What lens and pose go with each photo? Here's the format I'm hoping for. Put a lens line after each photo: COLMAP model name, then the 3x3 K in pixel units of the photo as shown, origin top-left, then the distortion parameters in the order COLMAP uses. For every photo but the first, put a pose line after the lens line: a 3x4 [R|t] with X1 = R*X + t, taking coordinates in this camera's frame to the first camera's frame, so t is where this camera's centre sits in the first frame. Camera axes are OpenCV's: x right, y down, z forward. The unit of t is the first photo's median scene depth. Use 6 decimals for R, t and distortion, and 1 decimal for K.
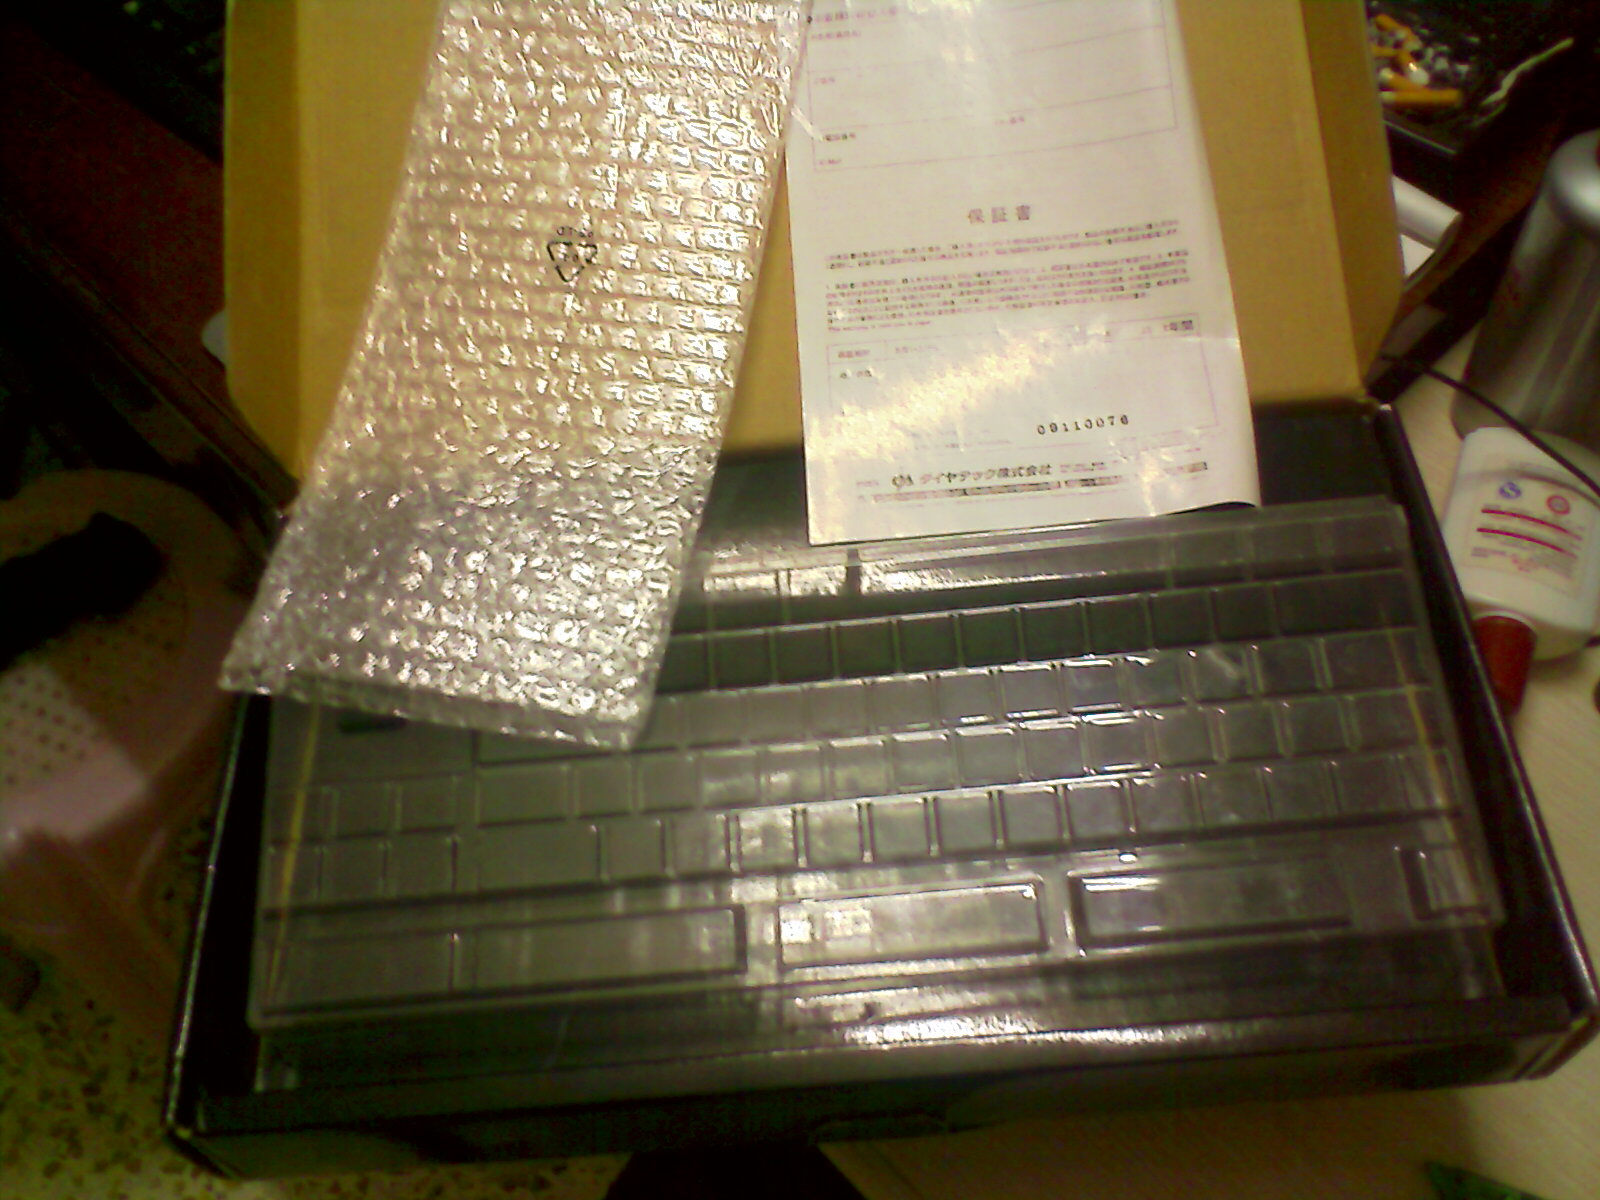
lens RADIAL K [[1639.7, 0, 800.0], [0, 1639.7, 600.0], [0, 0, 1]] dist [0.053448, -0.115055]
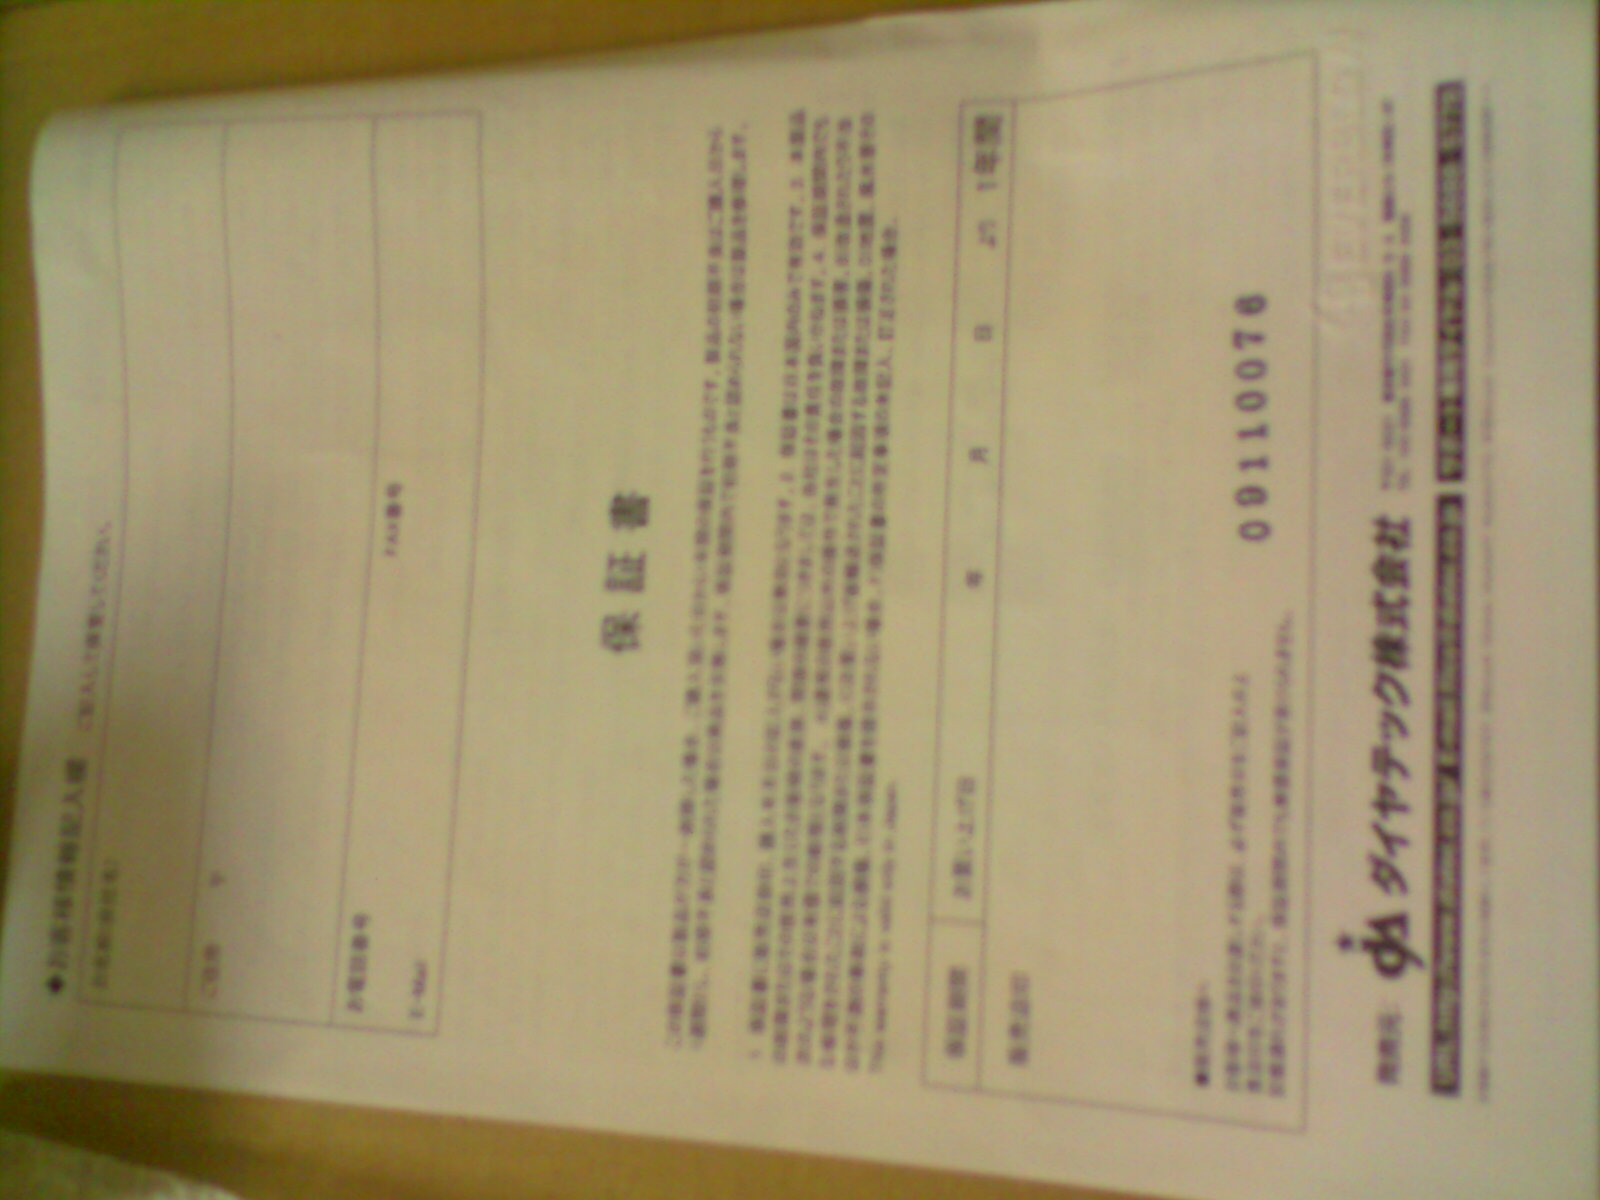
lens RADIAL K [[1639.7, 0, 800.0], [0, 1639.7, 600.0], [0, 0, 1]] dist [0.053448, -0.115055]
pose [[0.127372, -0.981332, 0.144097, 0.065239], [0.991744, 0.123831, -0.033315, -0.181978], [0.014849, 0.147150, 0.989003, 0.626735]]
